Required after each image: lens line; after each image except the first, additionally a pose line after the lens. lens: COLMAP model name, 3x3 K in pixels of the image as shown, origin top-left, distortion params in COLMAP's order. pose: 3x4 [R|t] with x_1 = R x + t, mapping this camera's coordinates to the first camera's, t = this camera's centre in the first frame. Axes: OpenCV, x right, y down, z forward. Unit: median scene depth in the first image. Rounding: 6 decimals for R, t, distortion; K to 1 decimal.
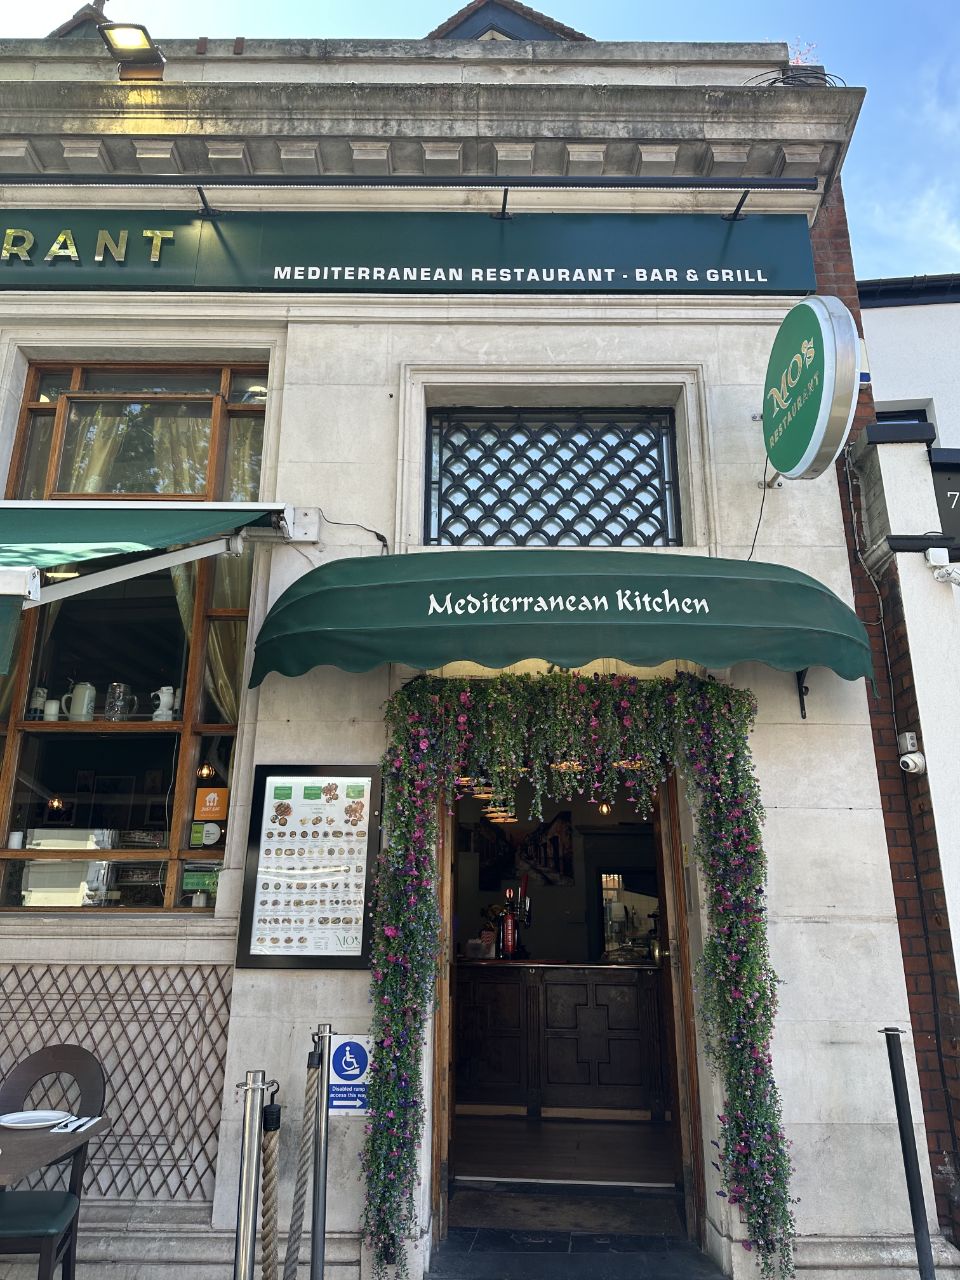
lens RADIAL K [[903.7, 0, 481.1], [0, 903.7, 621.9], [0, 0, 1]] dist [0.197851, -0.368966]
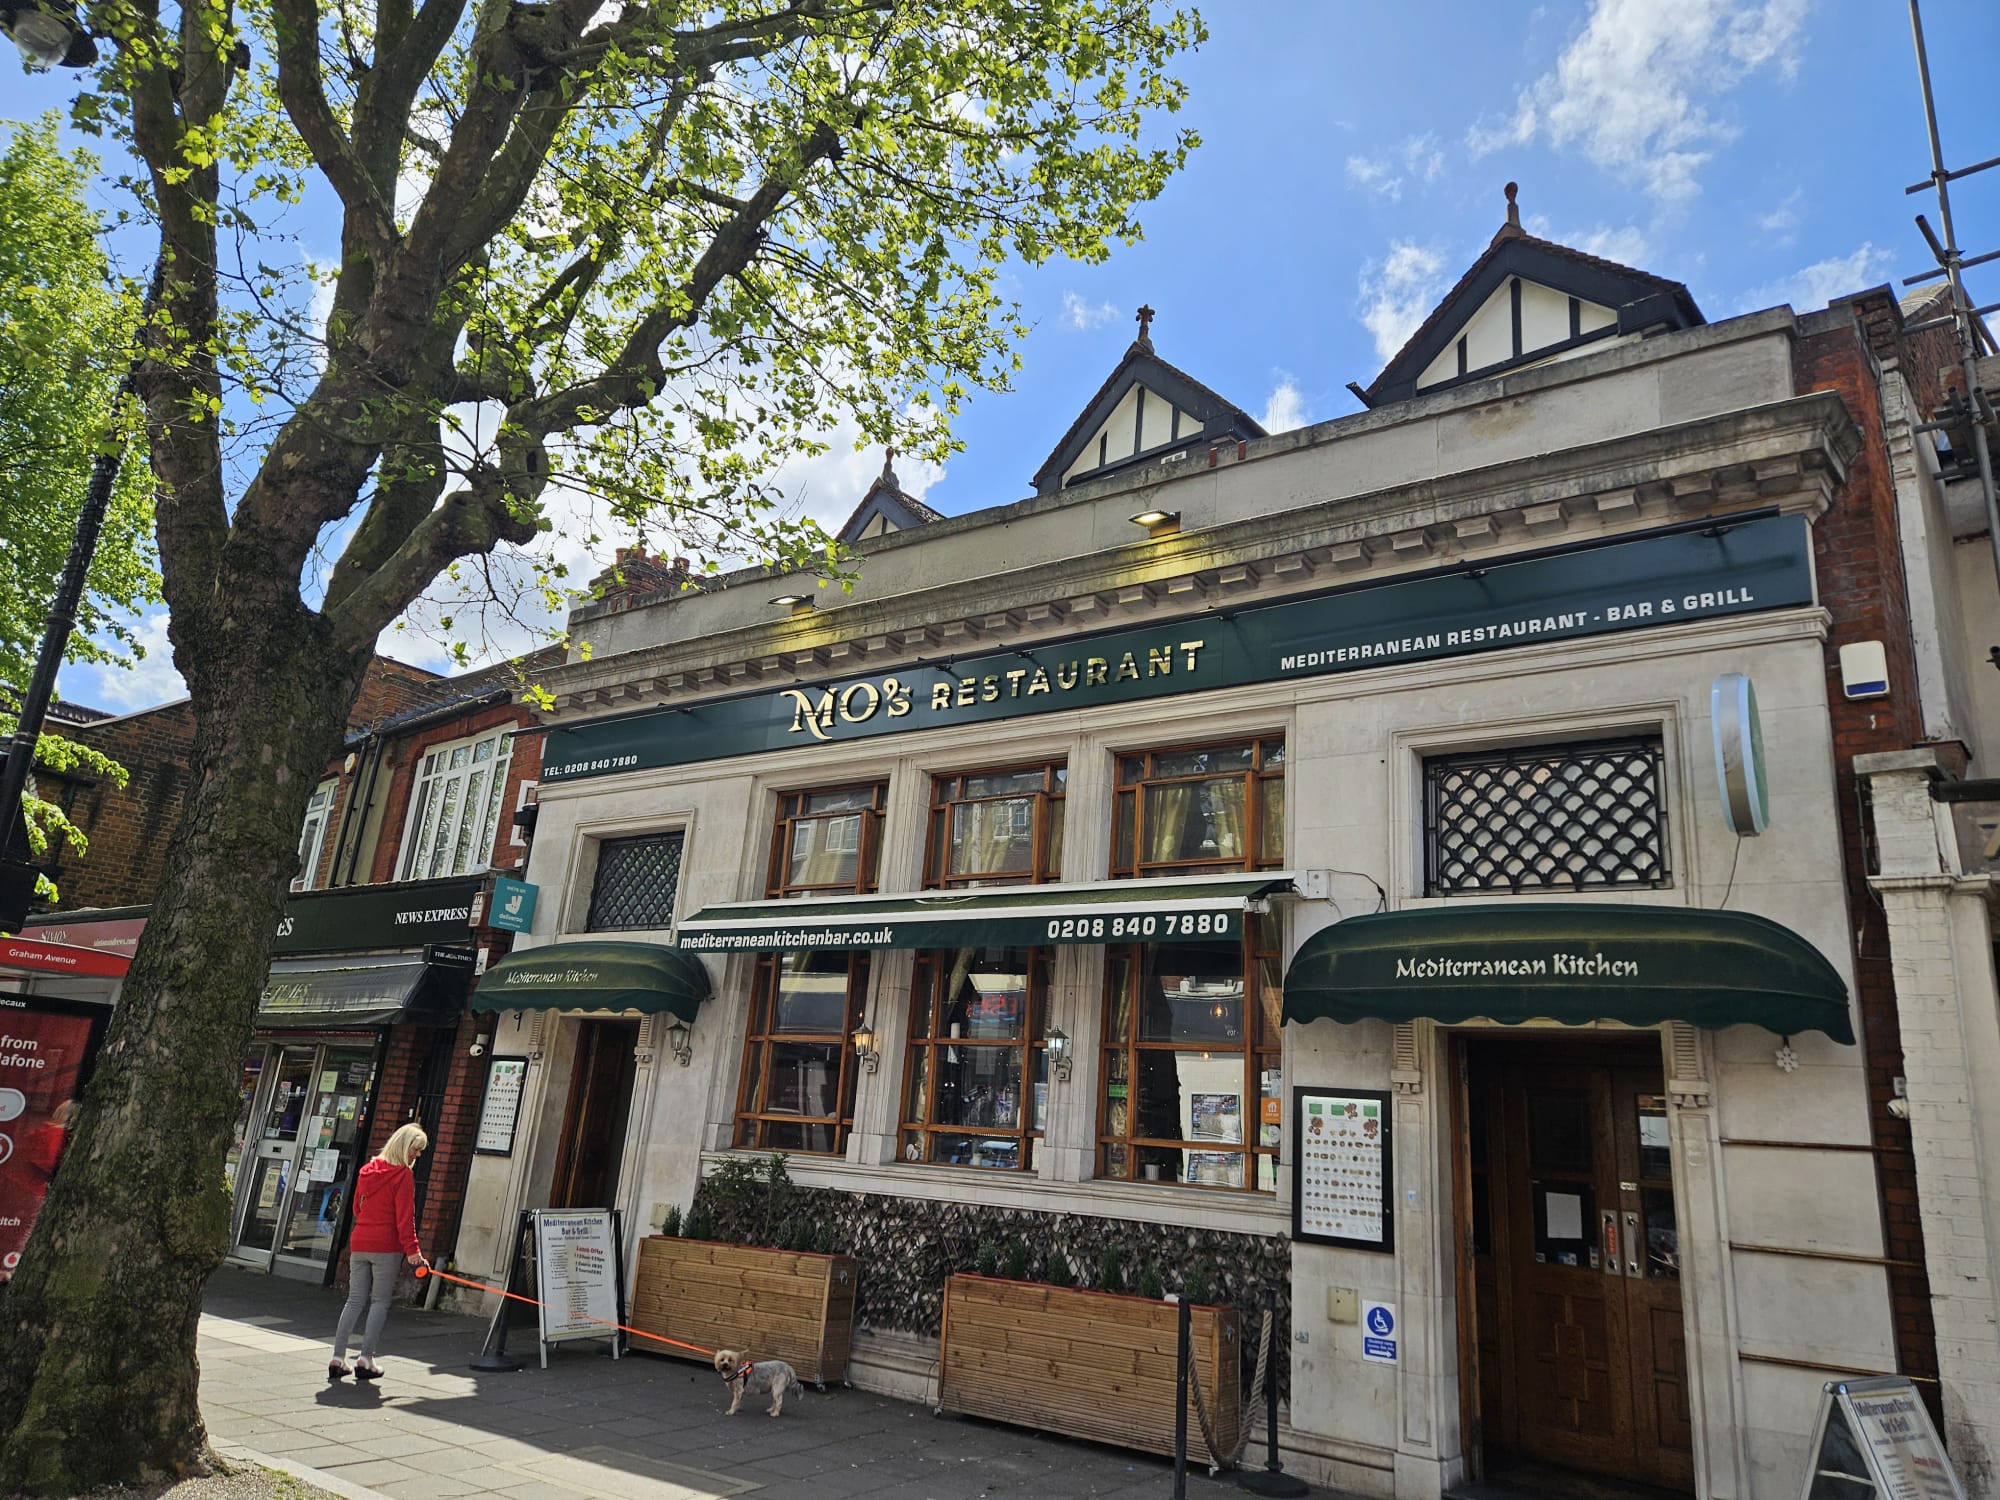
lens RADIAL K [[1342.6, 0, 1000.0], [0, 1342.6, 750.0], [0, 0, 1]] dist [0.027806, -0.001776]
pose [[0.820668, -0.107326, -0.561236, 0.491105], [0.108135, 0.993625, -0.031891, -0.275904], [0.561080, -0.034518, 0.827041, -0.722829]]
